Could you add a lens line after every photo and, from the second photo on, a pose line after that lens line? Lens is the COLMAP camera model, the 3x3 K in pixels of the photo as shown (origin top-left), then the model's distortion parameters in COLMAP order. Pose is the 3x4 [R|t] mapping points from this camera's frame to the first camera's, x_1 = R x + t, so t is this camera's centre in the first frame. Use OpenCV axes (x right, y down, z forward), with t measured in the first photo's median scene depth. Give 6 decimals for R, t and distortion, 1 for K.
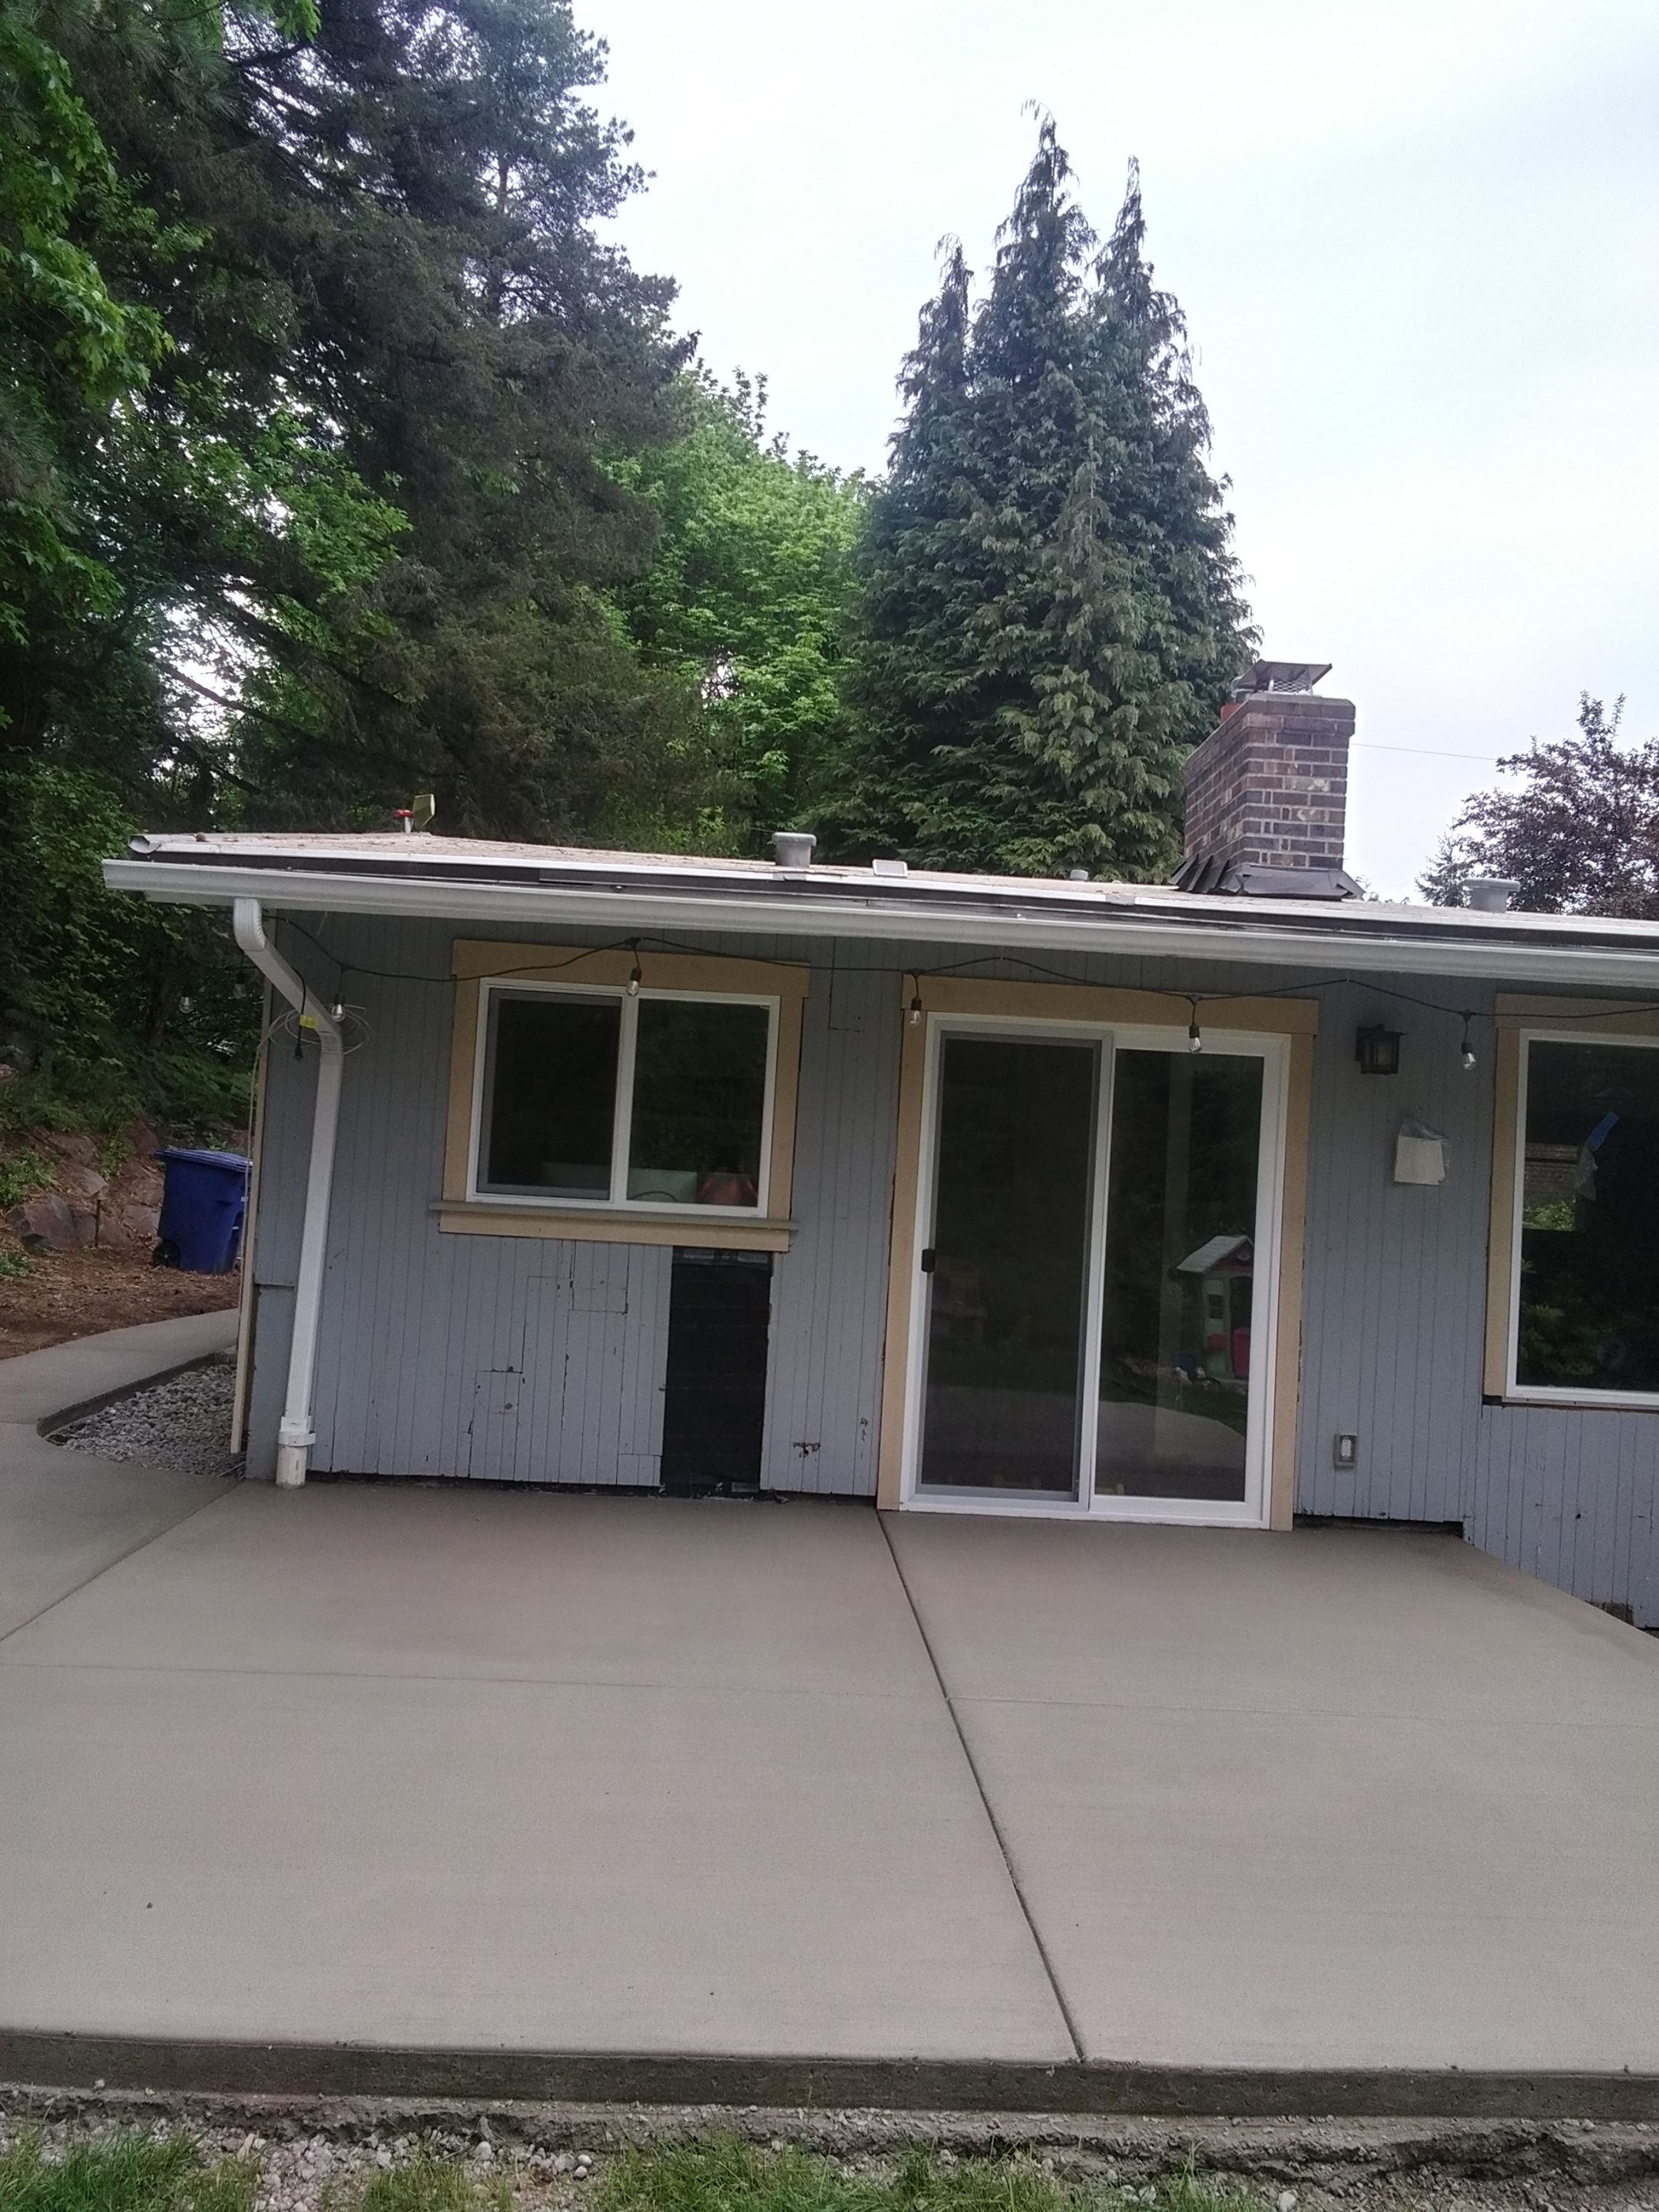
lens RADIAL K [[1677.0, 0, 829.5], [0, 1677.0, 1106.0], [0, 0, 1]] dist [0.063299, -0.102166]
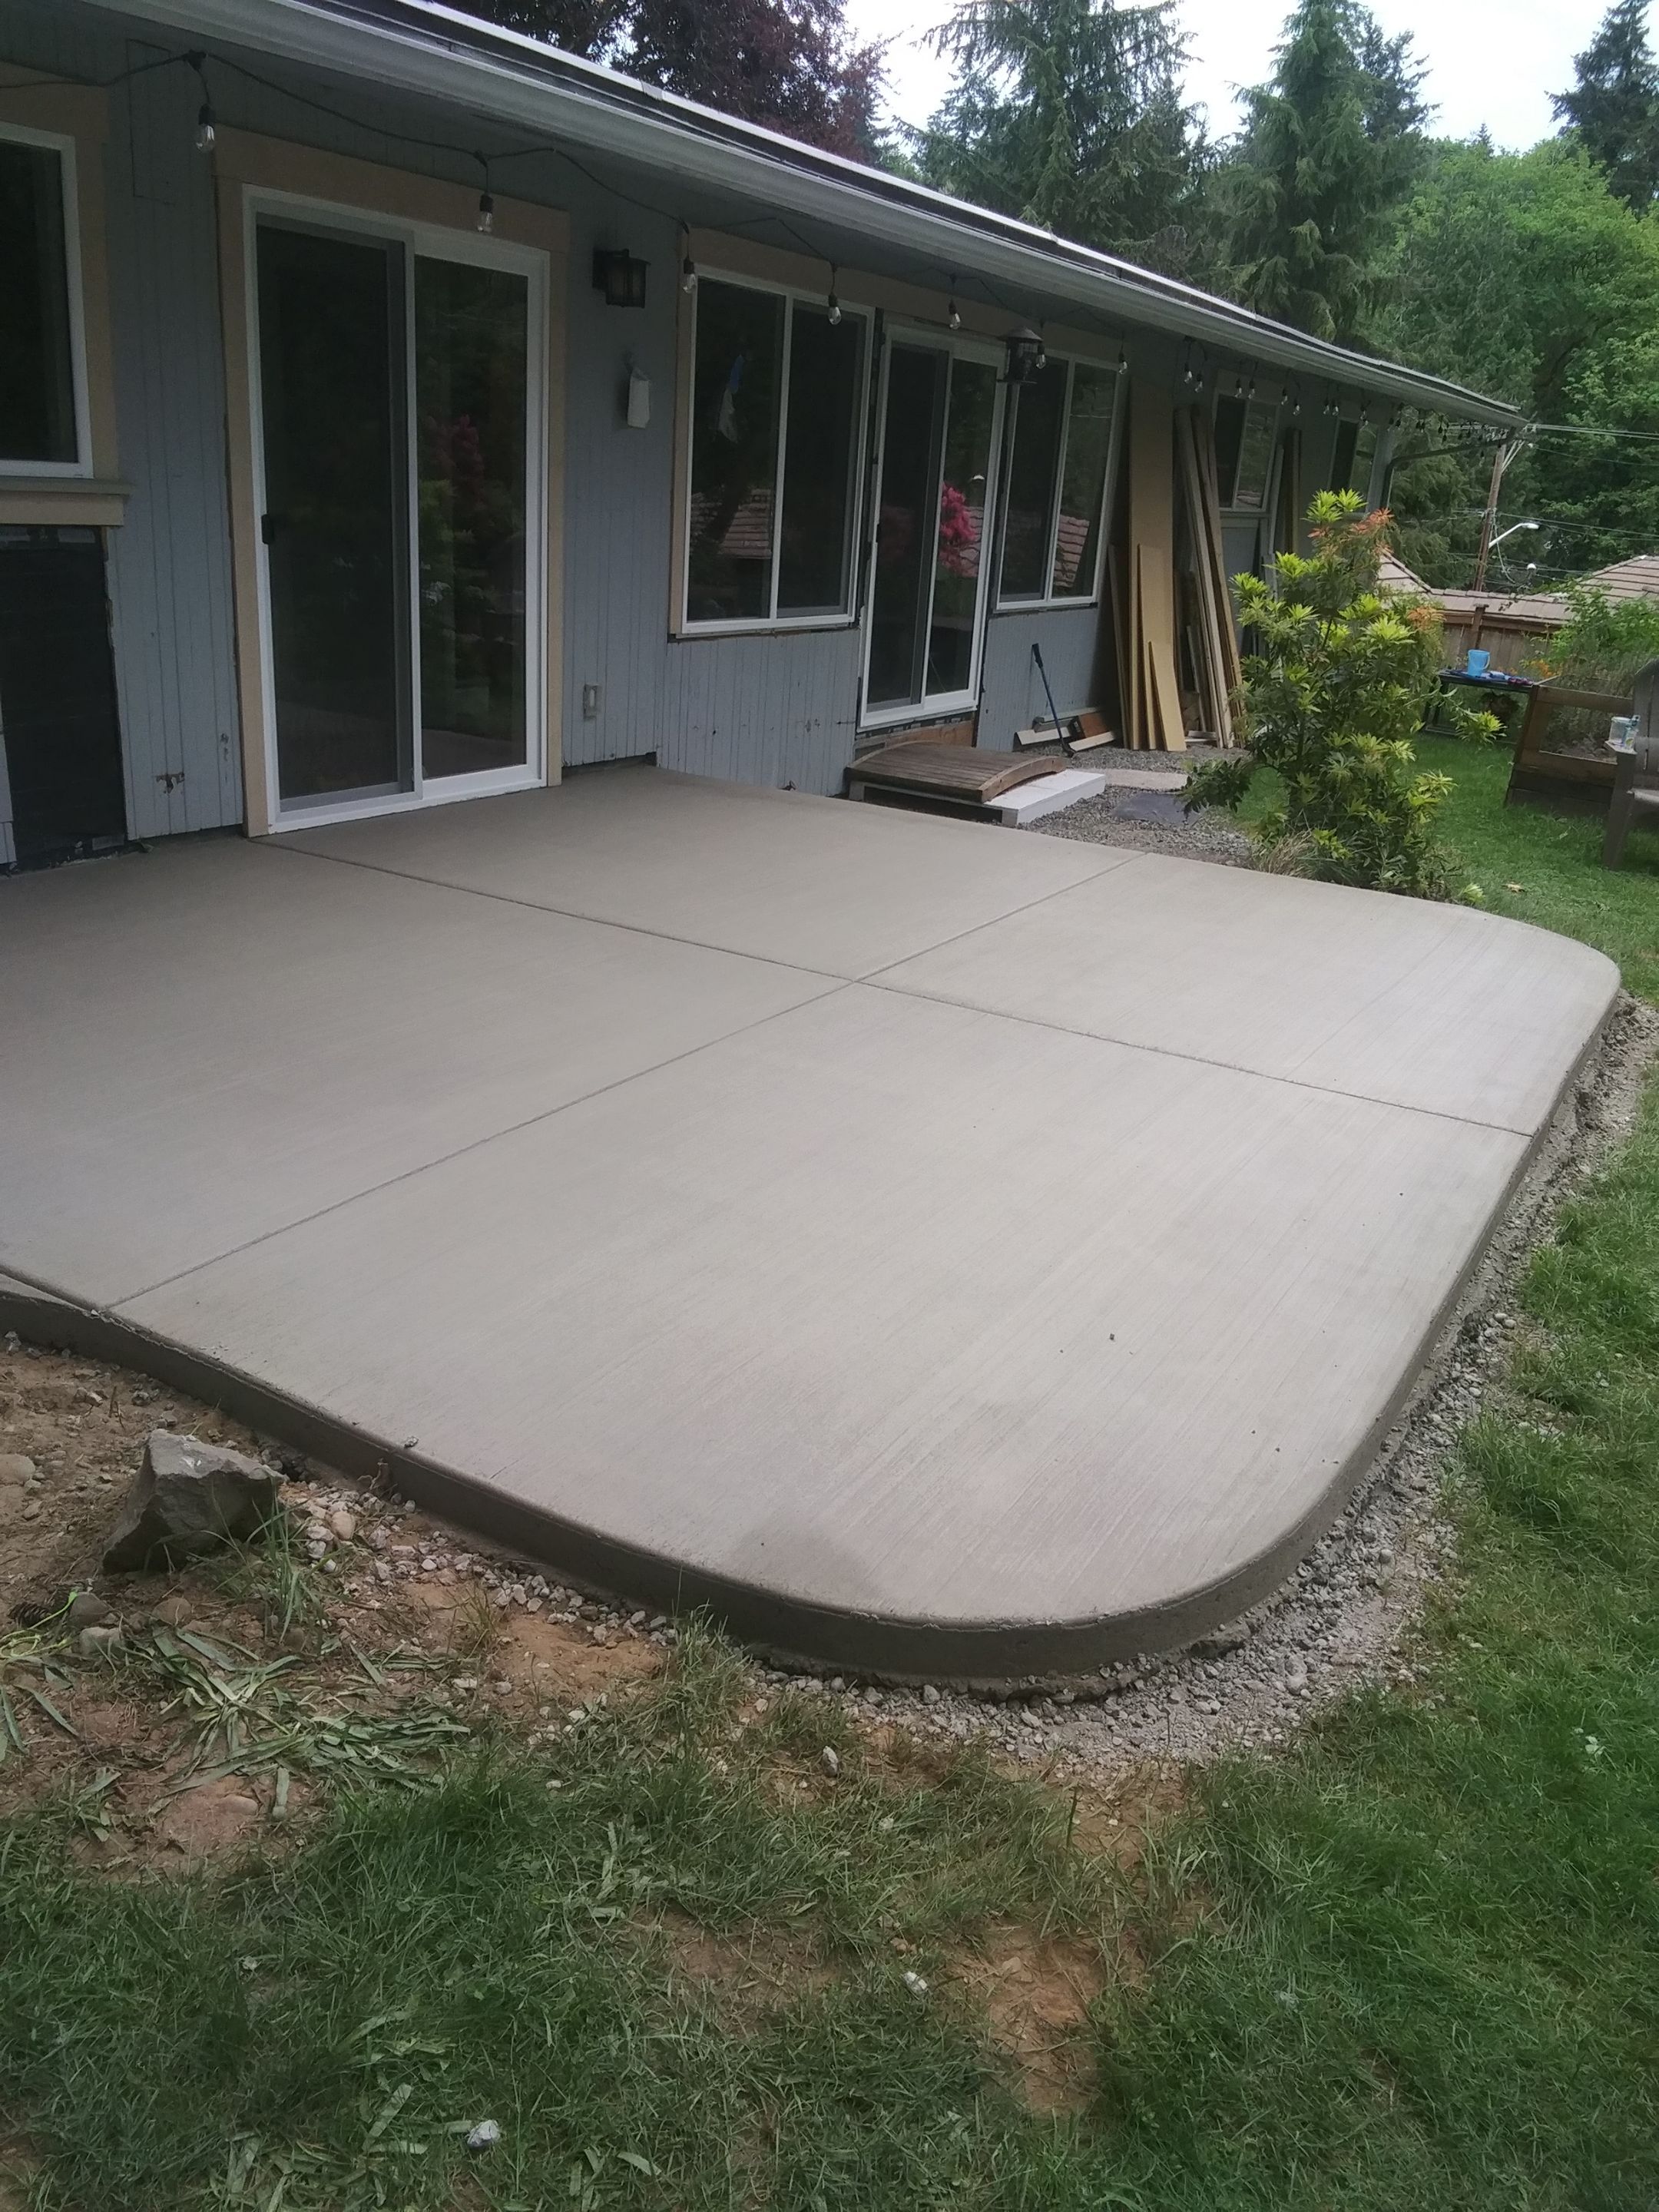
lens RADIAL K [[1677.0, 0, 829.5], [0, 1677.0, 1106.0], [0, 0, 1]] dist [0.063299, -0.102166]
pose [[0.553053, -0.309905, 0.773363, -0.511489], [-0.074936, 0.905979, 0.416637, -0.016374], [-0.829769, -0.288375, 0.477832, 0.304072]]
